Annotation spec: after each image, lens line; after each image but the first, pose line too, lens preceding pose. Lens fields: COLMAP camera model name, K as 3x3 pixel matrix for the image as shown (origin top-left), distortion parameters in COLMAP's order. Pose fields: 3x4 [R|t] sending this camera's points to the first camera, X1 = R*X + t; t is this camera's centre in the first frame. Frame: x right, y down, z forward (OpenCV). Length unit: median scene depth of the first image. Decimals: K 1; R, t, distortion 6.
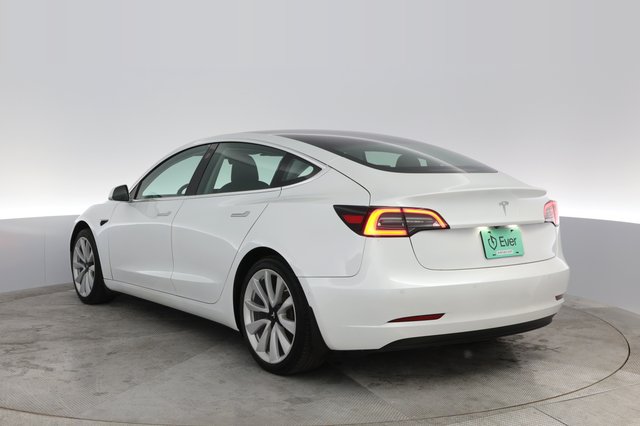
lens RADIAL K [[676.1, 0, 320.0], [0, 676.1, 213.0], [0, 0, 1]] dist [-0.015568, -0.009613]
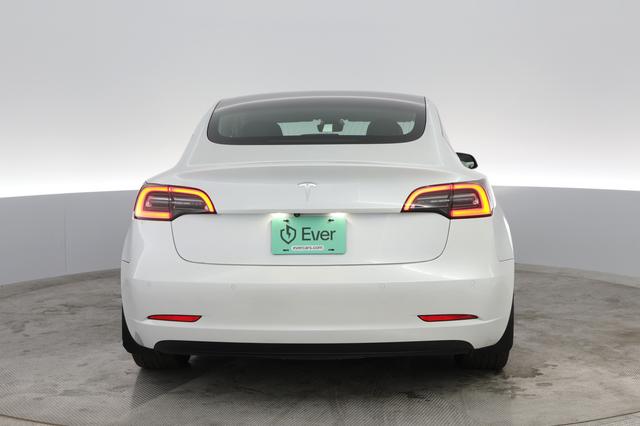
lens RADIAL K [[676.1, 0, 320.0], [0, 676.1, 213.0], [0, 0, 1]] dist [-0.015568, -0.009613]
pose [[0.872515, 0.052595, -0.485748, 0.657219], [-0.027268, 0.997882, 0.059066, -0.027548], [0.487825, -0.038290, 0.872101, 0.333086]]
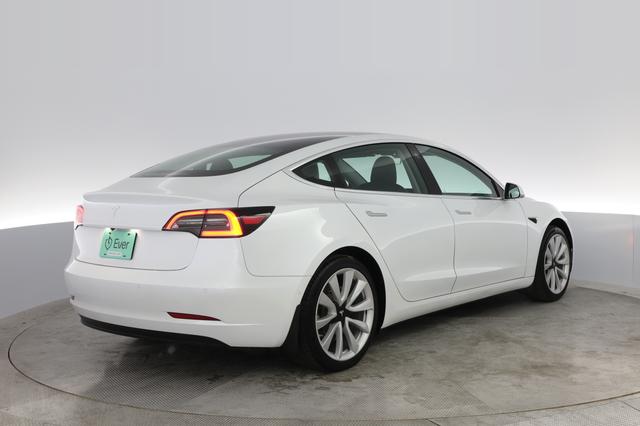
lens RADIAL K [[676.1, 0, 320.0], [0, 676.1, 213.0], [0, 0, 1]] dist [-0.015568, -0.009613]
pose [[0.593780, 0.060787, -0.802328, 1.284445], [-0.059574, 0.997727, 0.031502, -0.054861], [0.802419, 0.029093, 0.596052, 0.641540]]
